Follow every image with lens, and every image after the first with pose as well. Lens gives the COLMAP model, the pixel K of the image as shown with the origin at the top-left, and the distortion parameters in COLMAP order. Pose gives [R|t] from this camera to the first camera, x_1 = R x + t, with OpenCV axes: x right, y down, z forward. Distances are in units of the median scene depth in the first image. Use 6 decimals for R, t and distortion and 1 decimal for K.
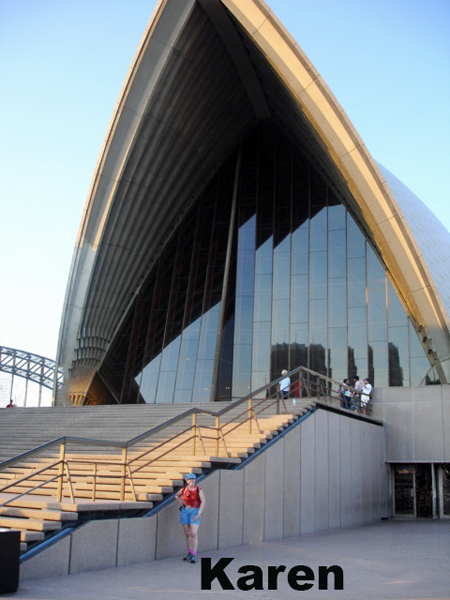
lens RADIAL K [[697.1, 0, 229.4], [0, 697.1, 284.0], [0, 0, 1]] dist [-0.093367, 0.000000]
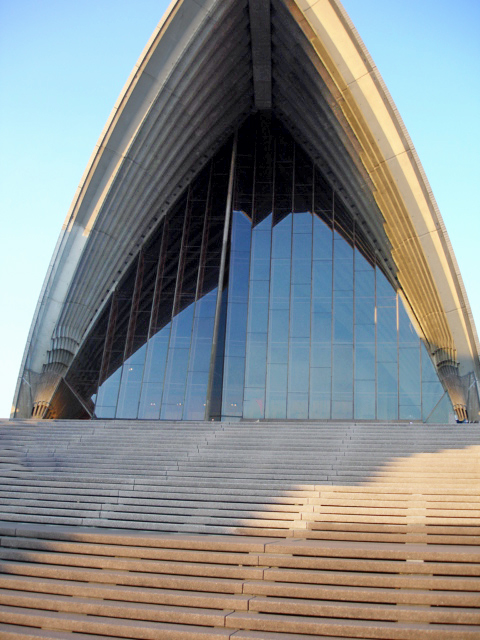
lens RADIAL K [[743.6, 0, 251.5], [0, 743.6, 302.1], [0, 0, 1]] dist [-0.093367, 0.000000]
pose [[0.972656, 0.076065, 0.219440, -0.176882], [-0.077855, 0.996965, -0.000491, 0.015792], [-0.218811, -0.016607, 0.975626, 0.070700]]
